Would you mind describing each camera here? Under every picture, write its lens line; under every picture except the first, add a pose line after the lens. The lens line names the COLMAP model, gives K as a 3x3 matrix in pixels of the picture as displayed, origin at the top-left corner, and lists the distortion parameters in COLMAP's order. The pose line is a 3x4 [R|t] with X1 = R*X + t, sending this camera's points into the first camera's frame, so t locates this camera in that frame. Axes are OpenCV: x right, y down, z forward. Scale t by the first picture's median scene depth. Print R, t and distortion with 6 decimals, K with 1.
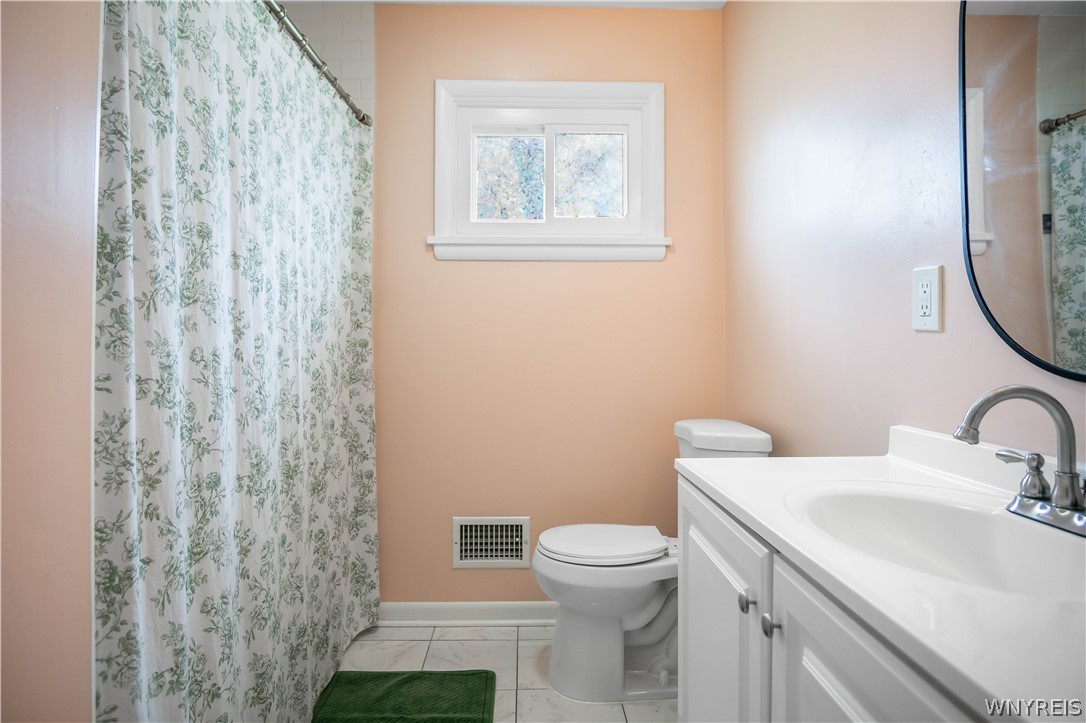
lens RADIAL K [[600.4, 0, 554.2], [0, 600.4, 368.2], [0, 0, 1]] dist [-0.023219, 0.001400]
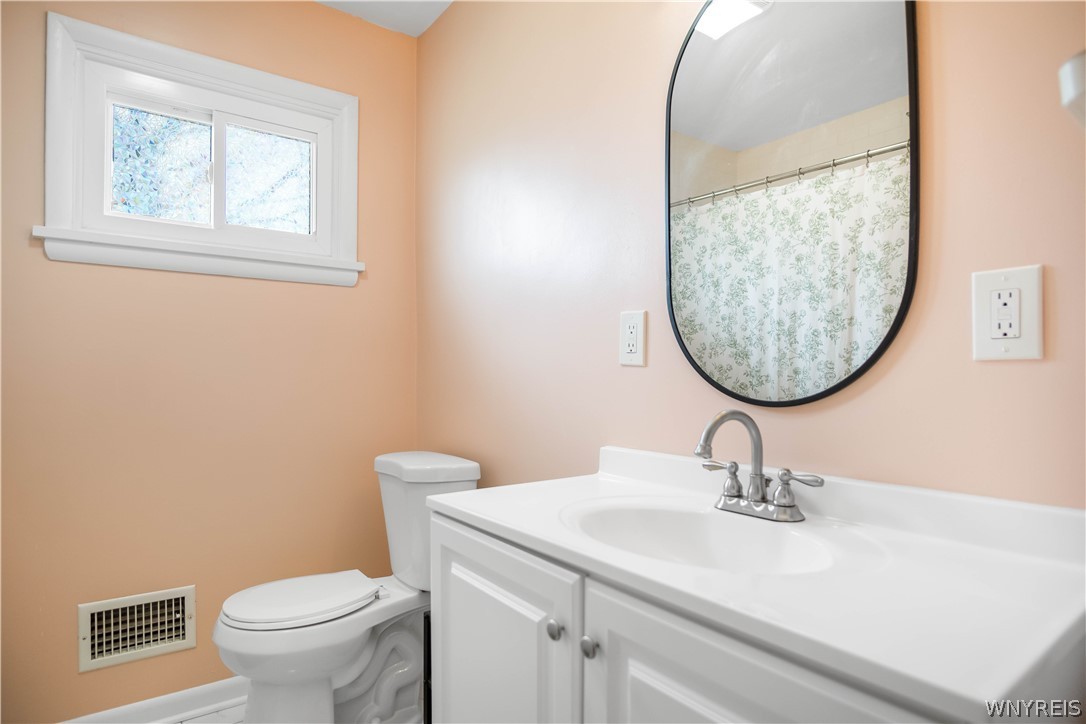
lens RADIAL K [[588.7, 0, 543.6], [0, 588.7, 402.7], [0, 0, 1]] dist [-0.023568, 0.002453]
pose [[0.822128, -0.022867, 0.568844, -0.115290], [0.018953, 0.999738, 0.012796, -0.004153], [-0.568988, 0.000261, 0.822346, 0.083529]]
